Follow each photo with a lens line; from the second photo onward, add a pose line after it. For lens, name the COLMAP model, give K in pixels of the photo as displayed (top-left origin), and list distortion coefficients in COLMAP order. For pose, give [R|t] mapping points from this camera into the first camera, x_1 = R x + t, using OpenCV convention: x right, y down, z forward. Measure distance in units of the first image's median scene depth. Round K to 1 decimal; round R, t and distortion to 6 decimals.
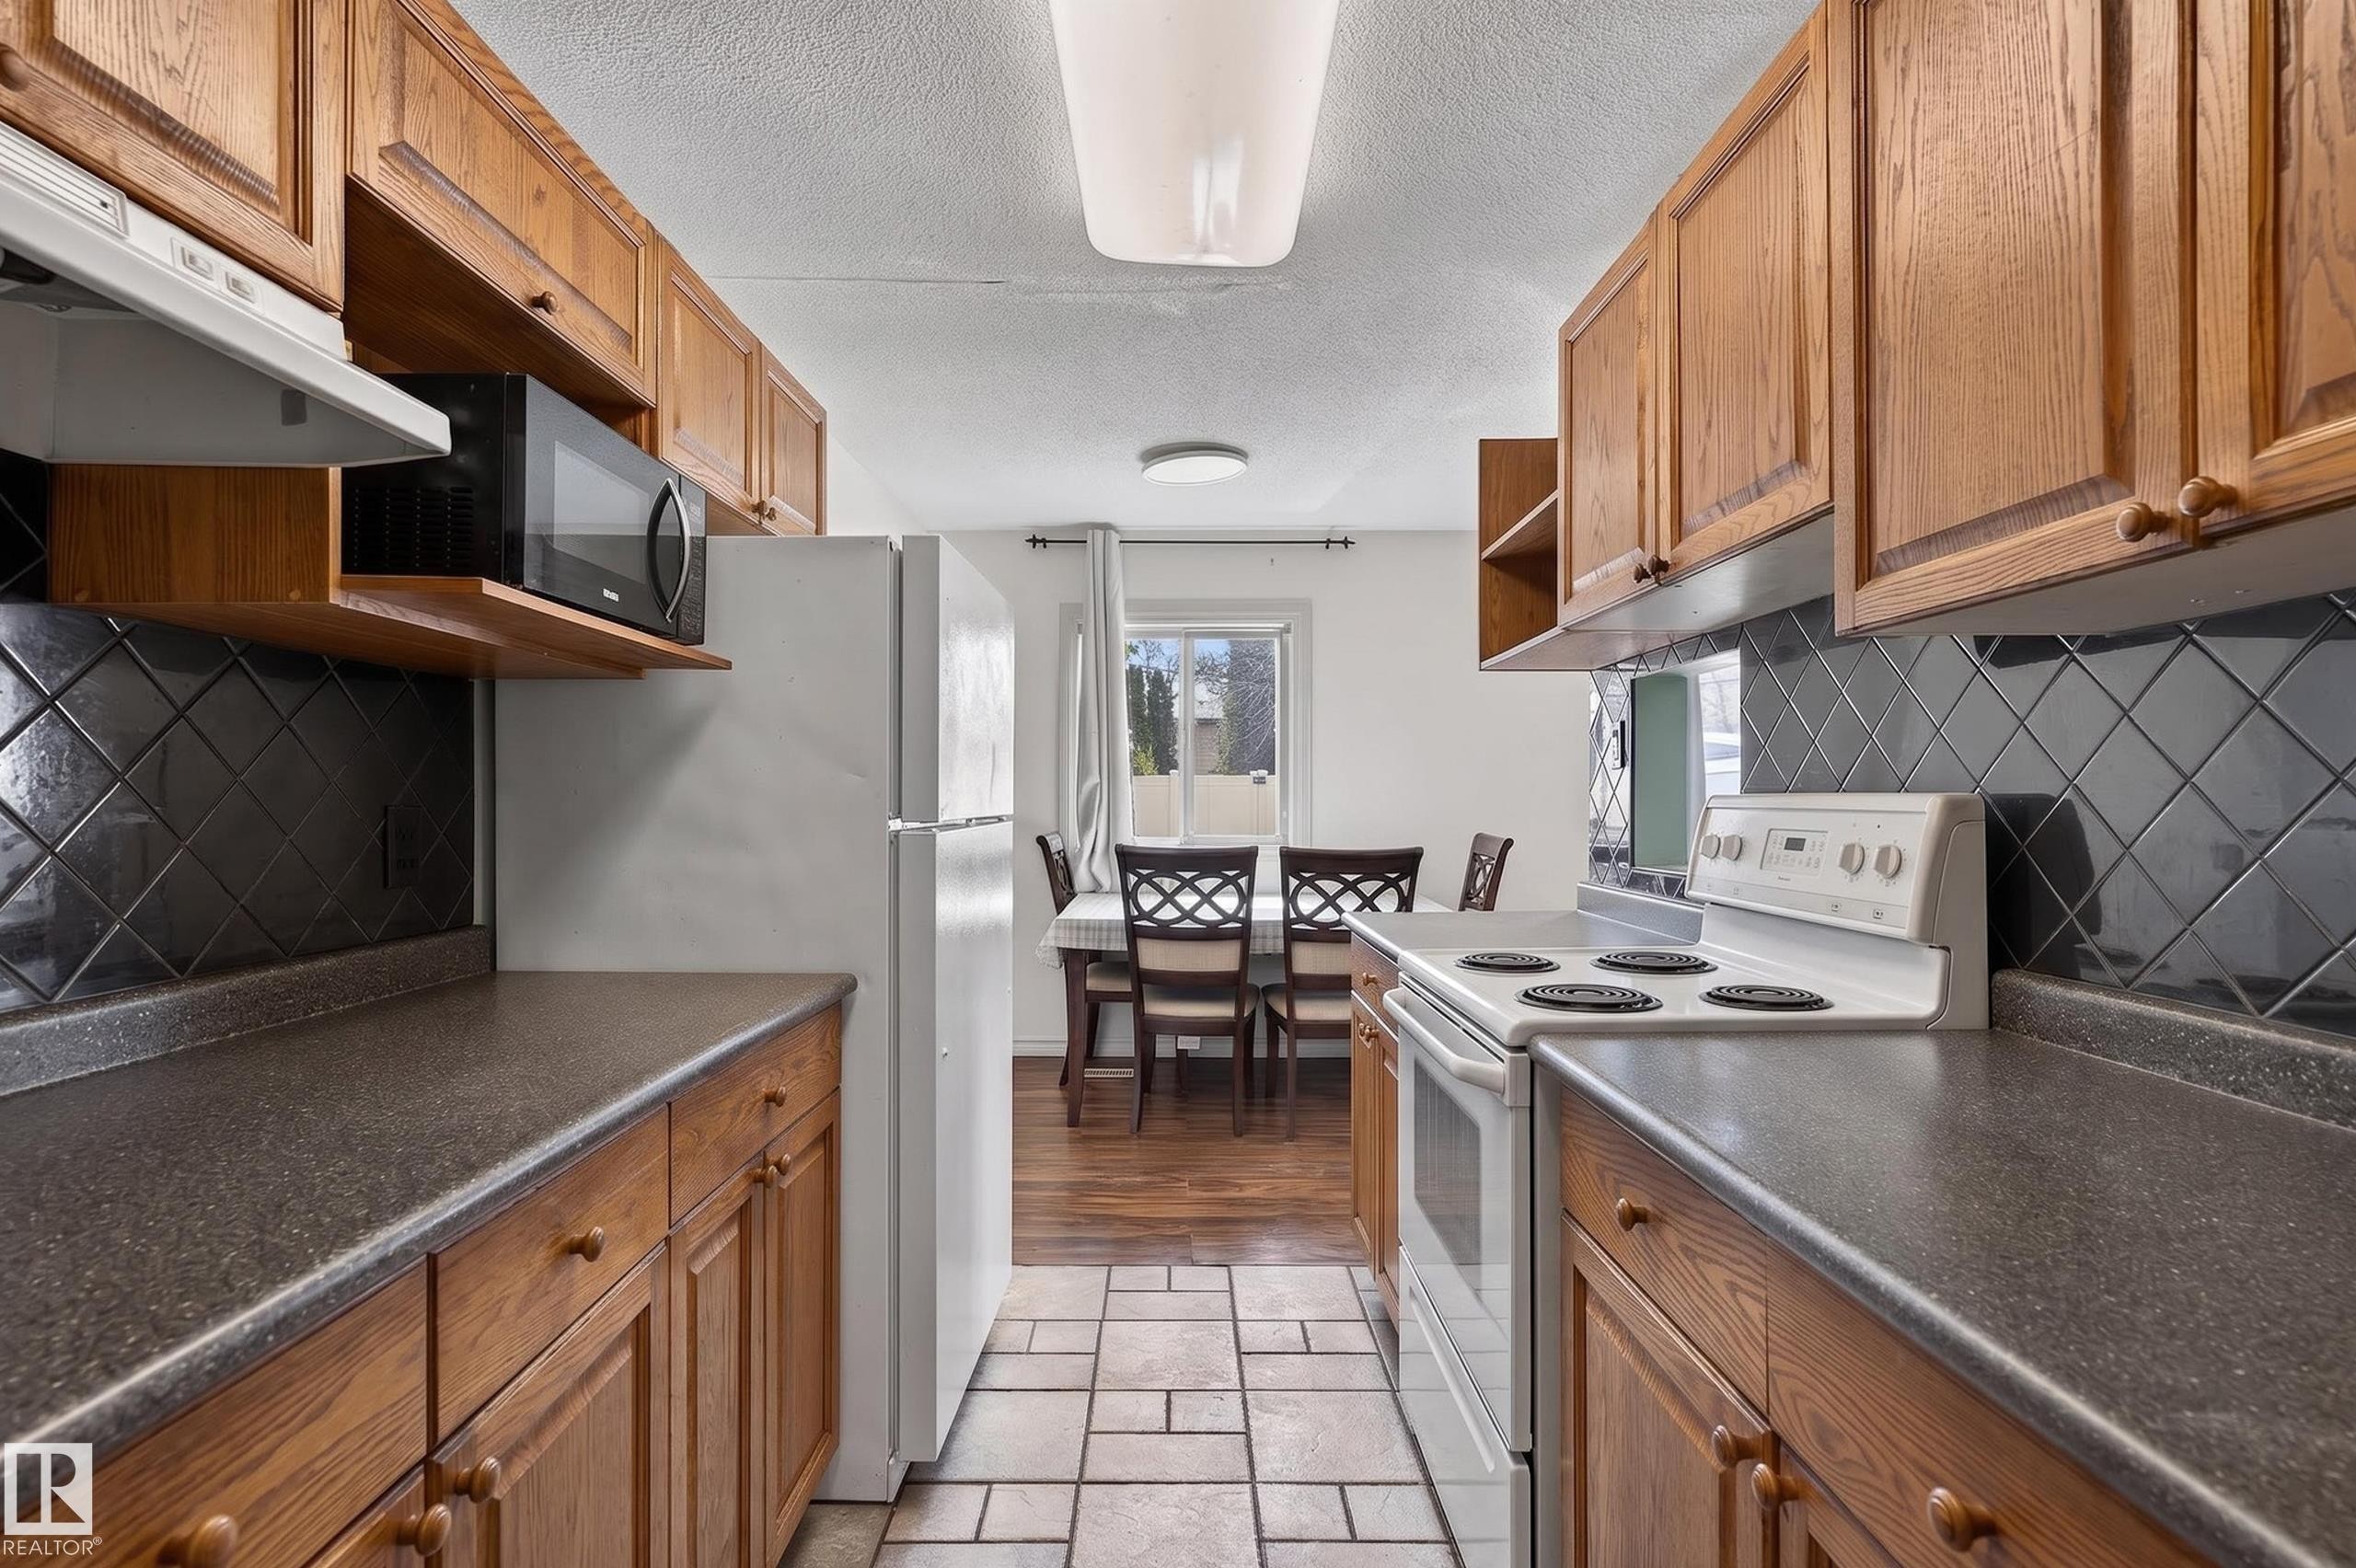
lens RADIAL K [[1107.4, 0, 1180.3], [0, 1107.4, 796.7], [0, 0, 1]] dist [0.000890, 0.000244]
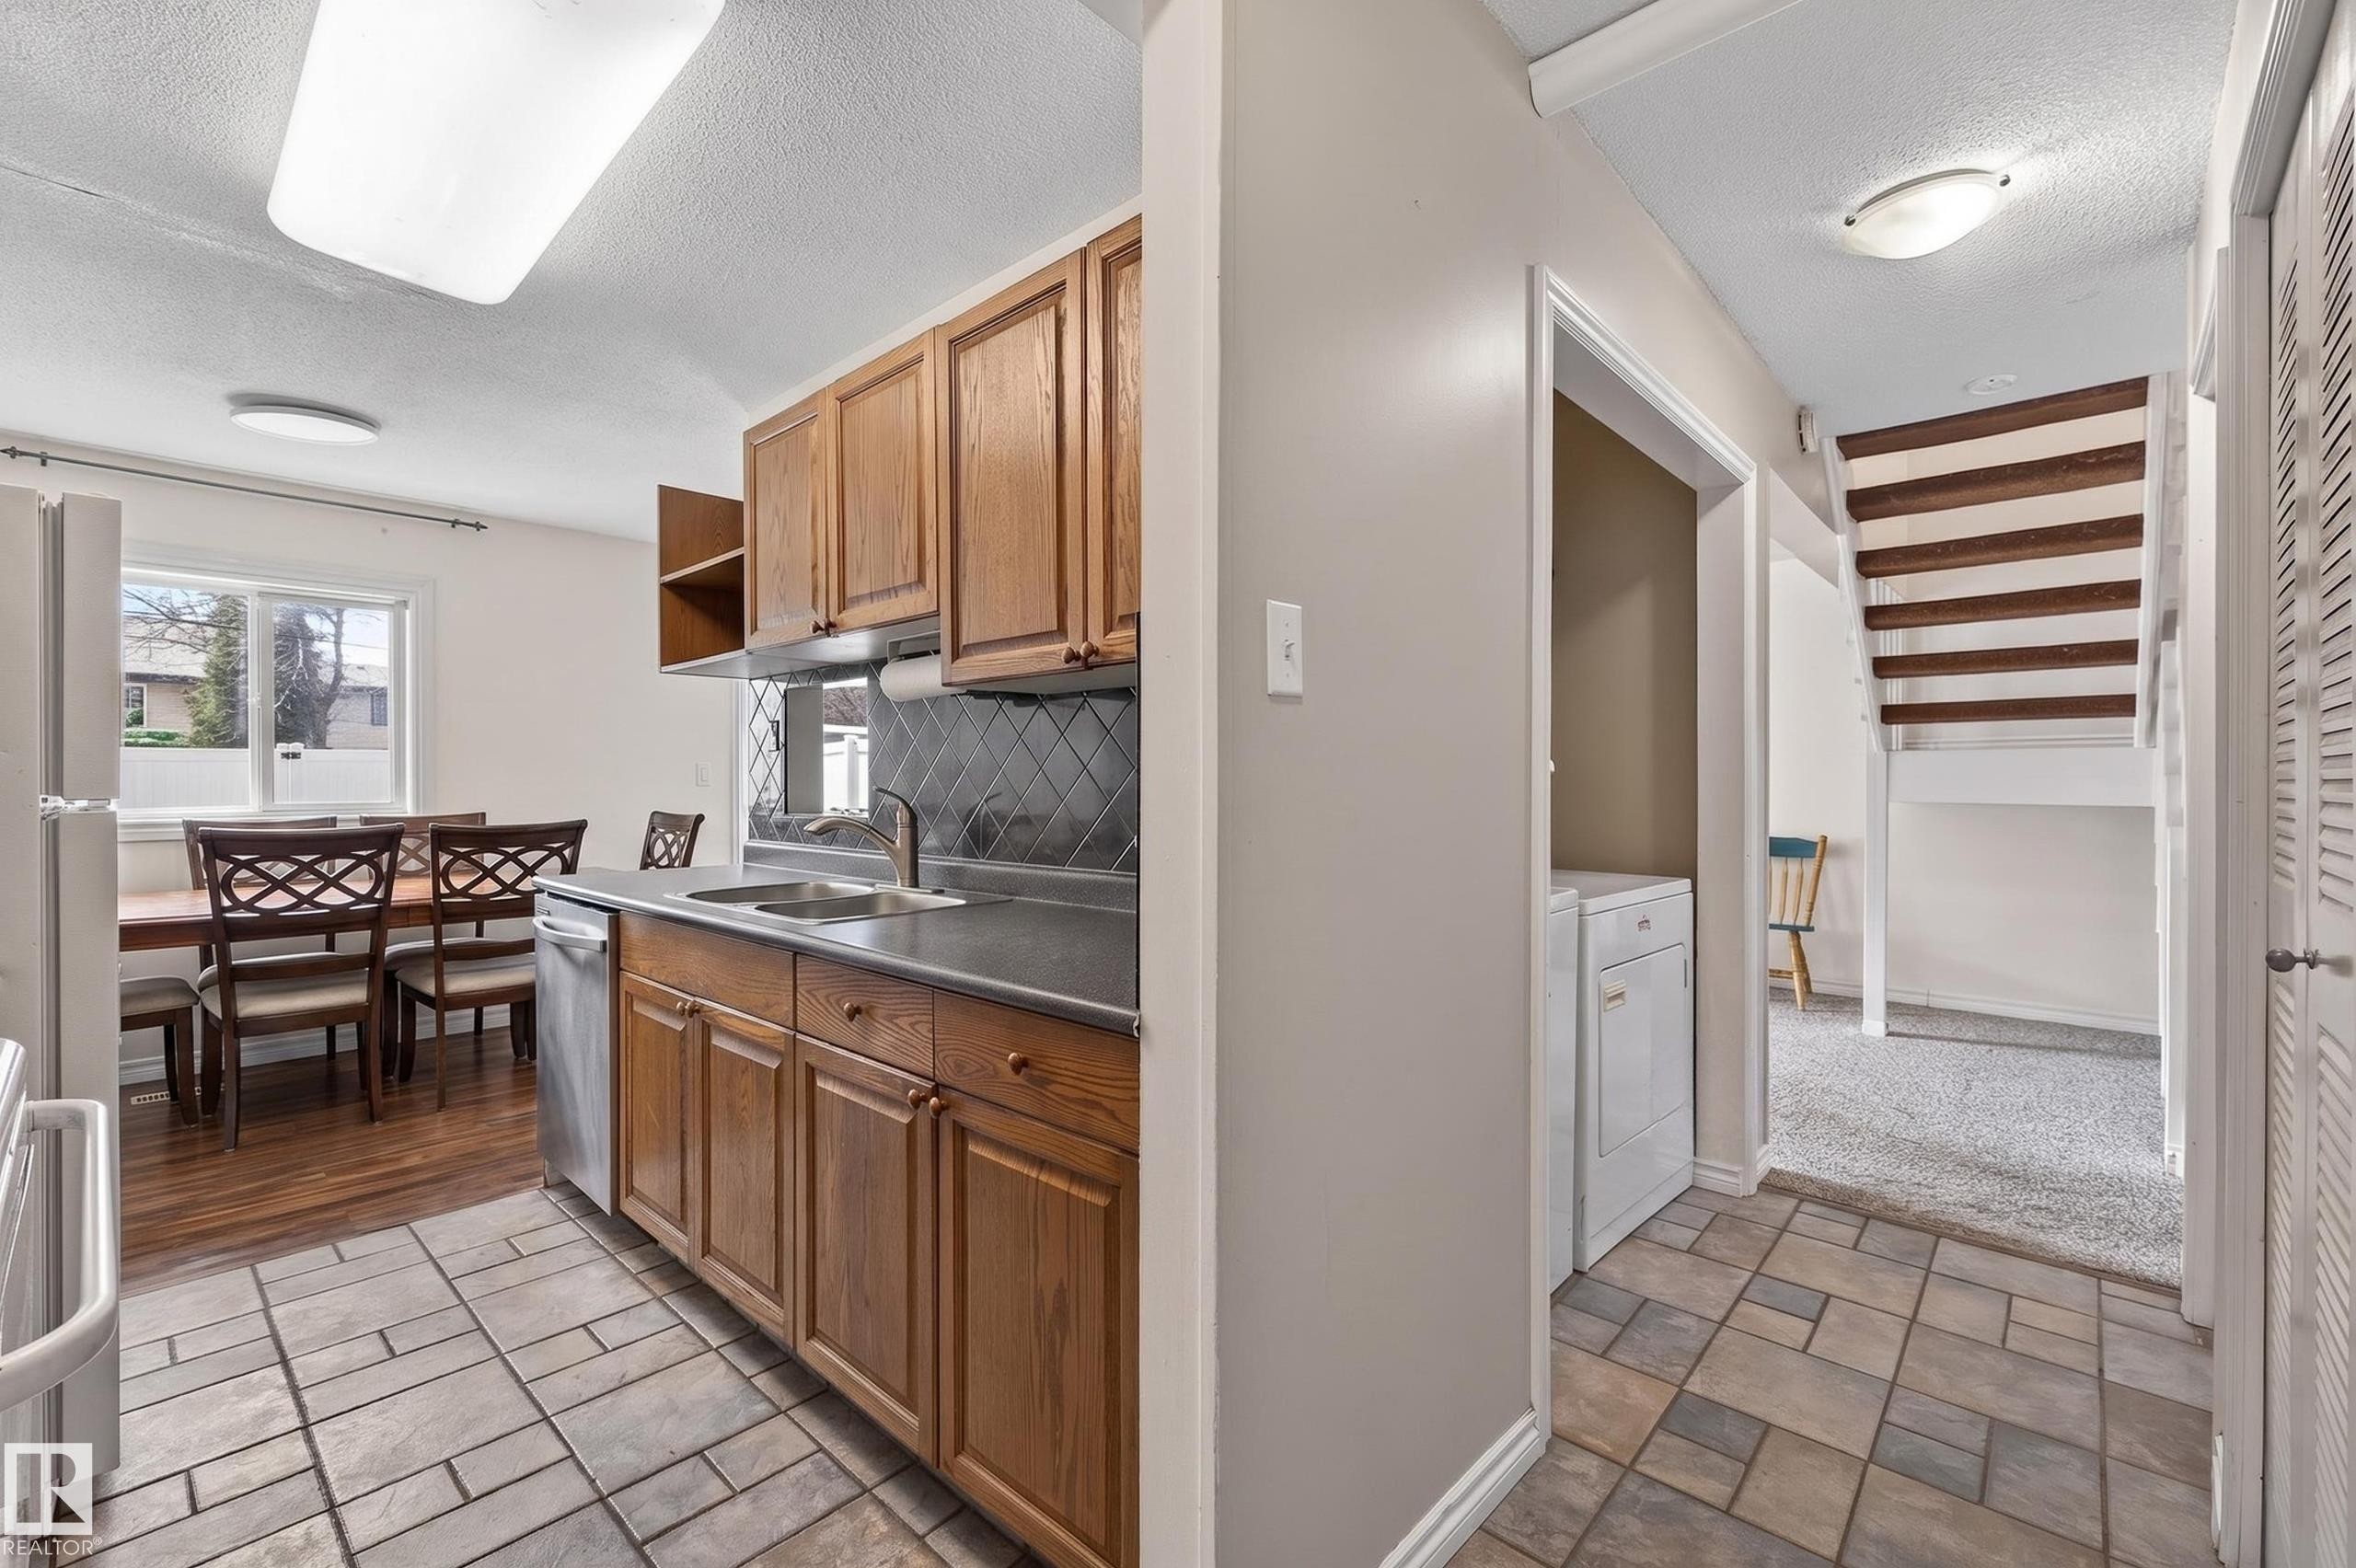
lens RADIAL K [[1030.0, 0, 1165.4], [0, 1030.0, 780.0], [0, 0, 1]] dist [0.020896, -0.000034]
pose [[0.688870, -0.005463, 0.724864, -0.211011], [0.001382, 0.999980, 0.006223, -0.001179], [-0.724883, -0.003285, 0.688864, -0.238072]]
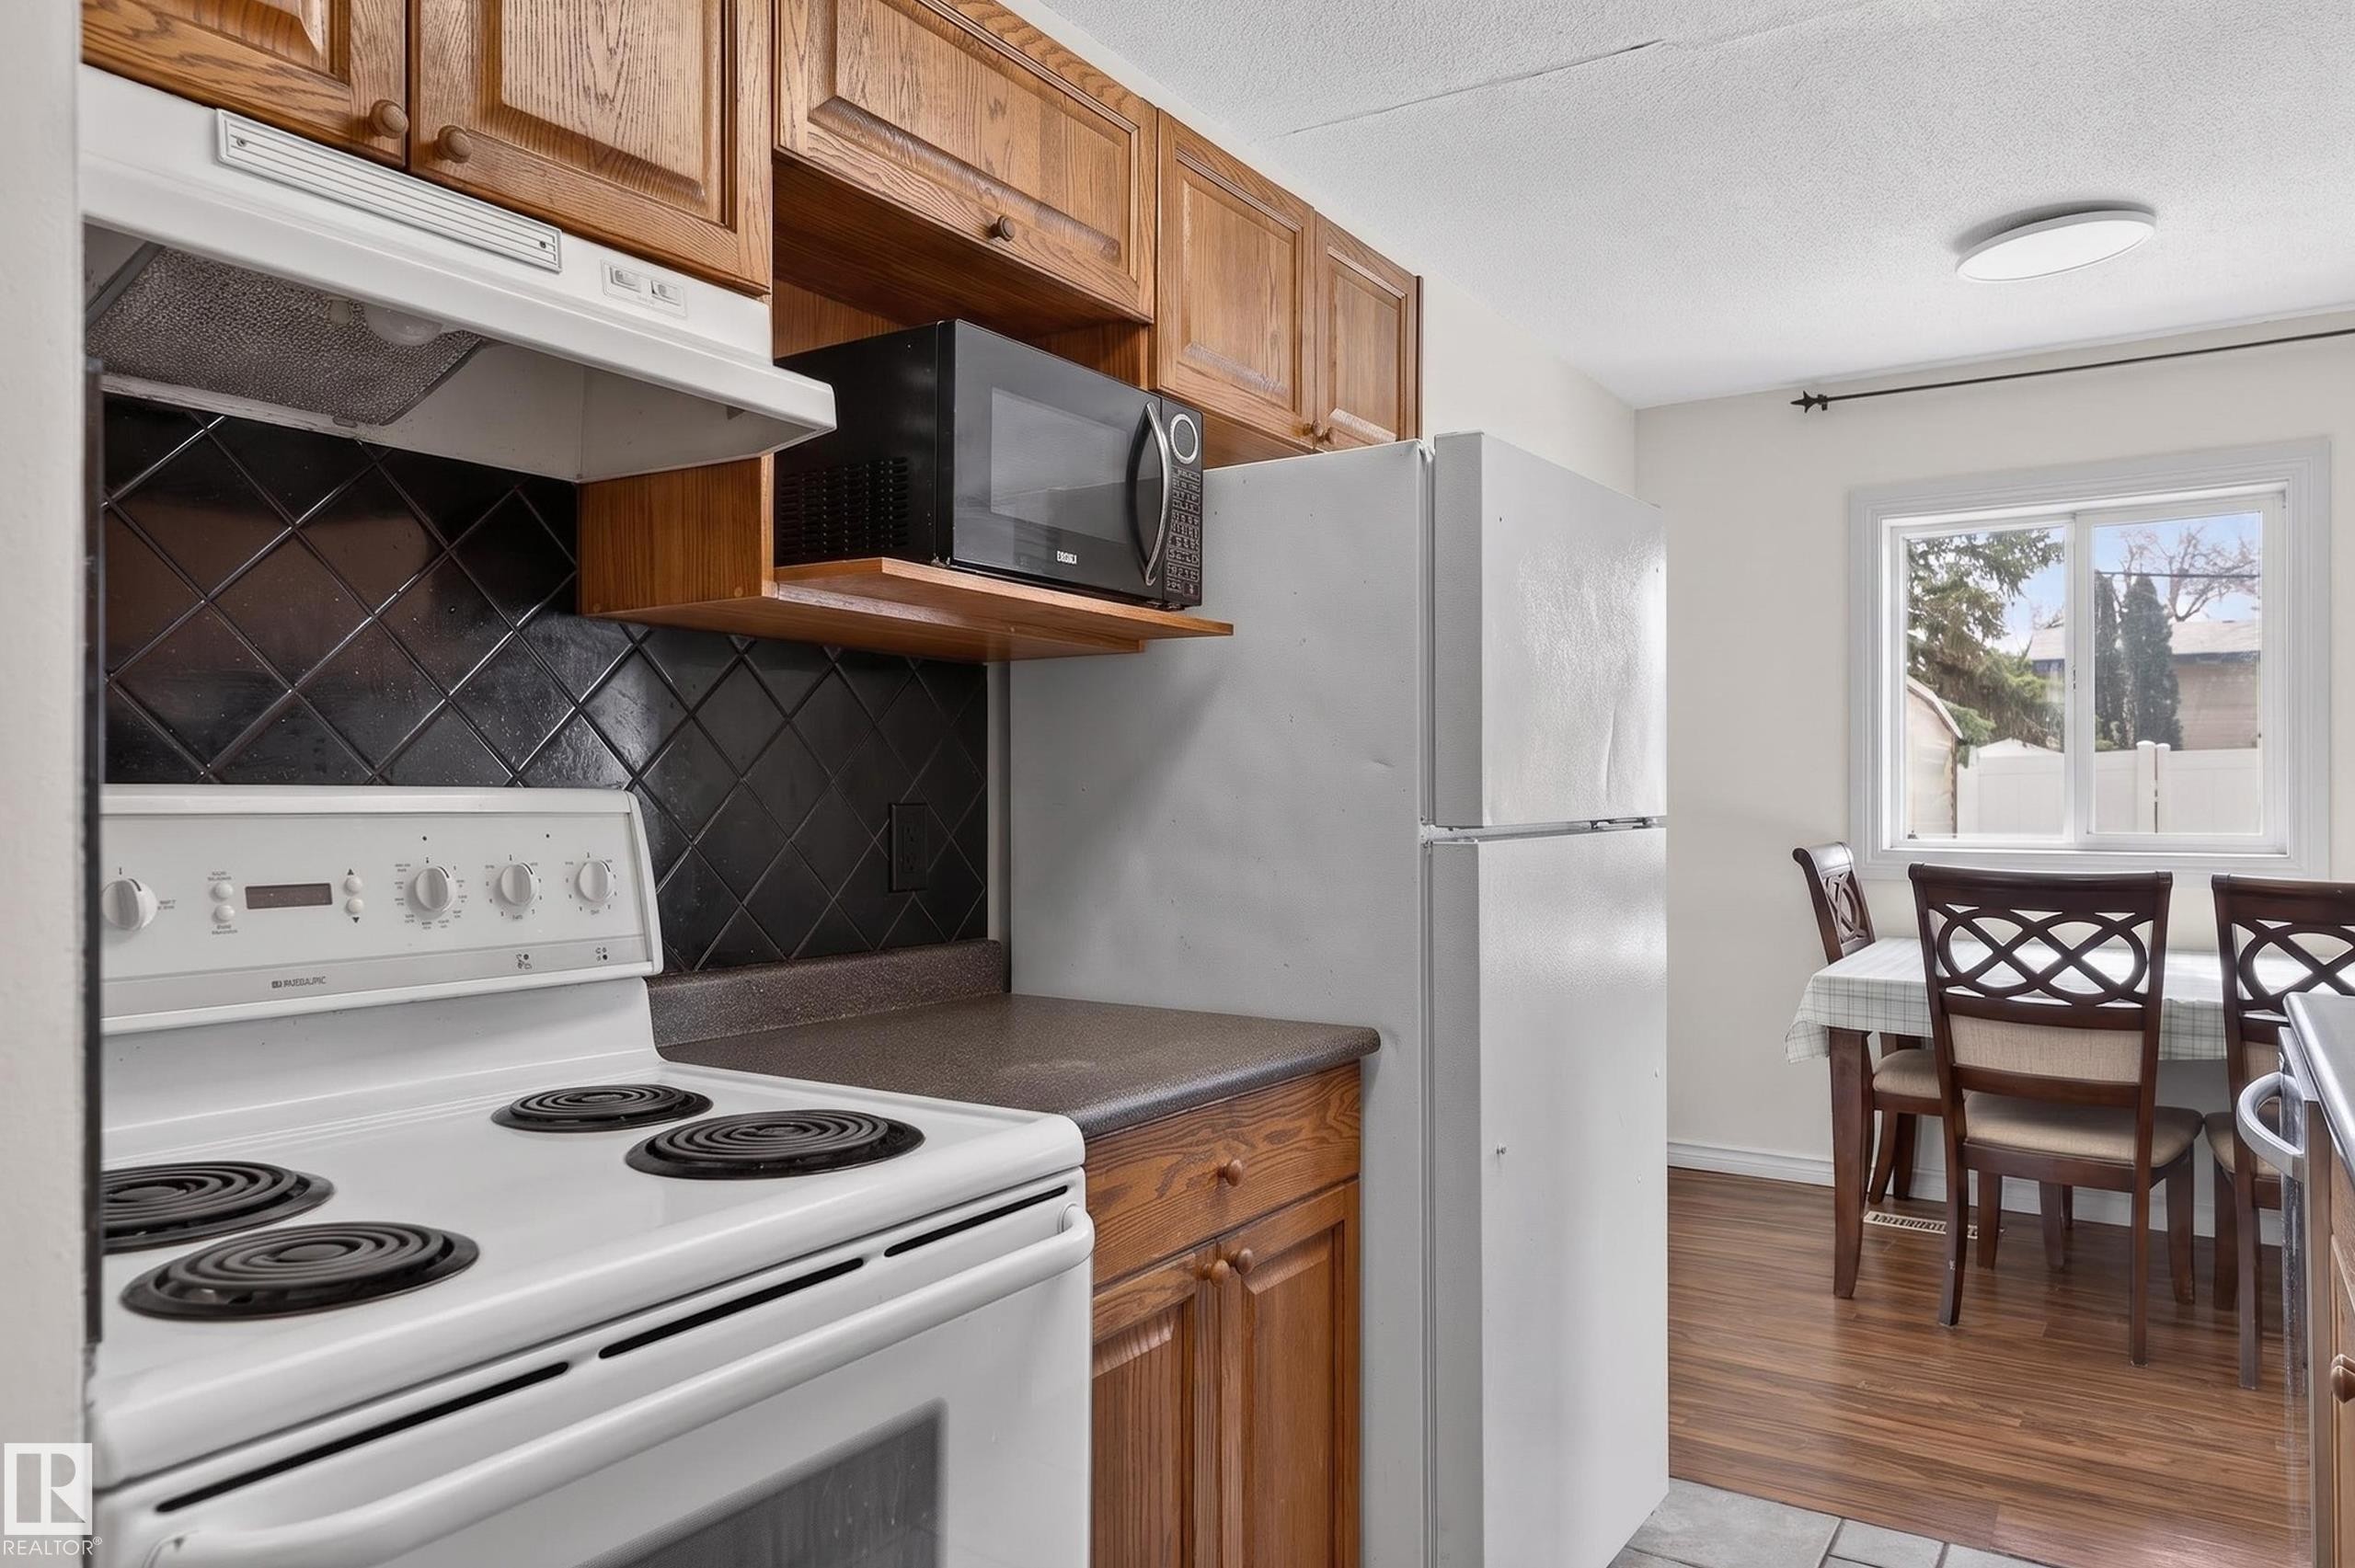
lens RADIAL K [[1557.3, 0, 1171.0], [0, 1557.3, 789.7], [0, 0, 1]] dist [0.008476, -0.000237]
pose [[0.830726, -0.005552, -0.556653, 0.140093], [0.005903, 0.999982, -0.001164, -0.001367], [0.556650, -0.002319, 0.830744, 0.033239]]
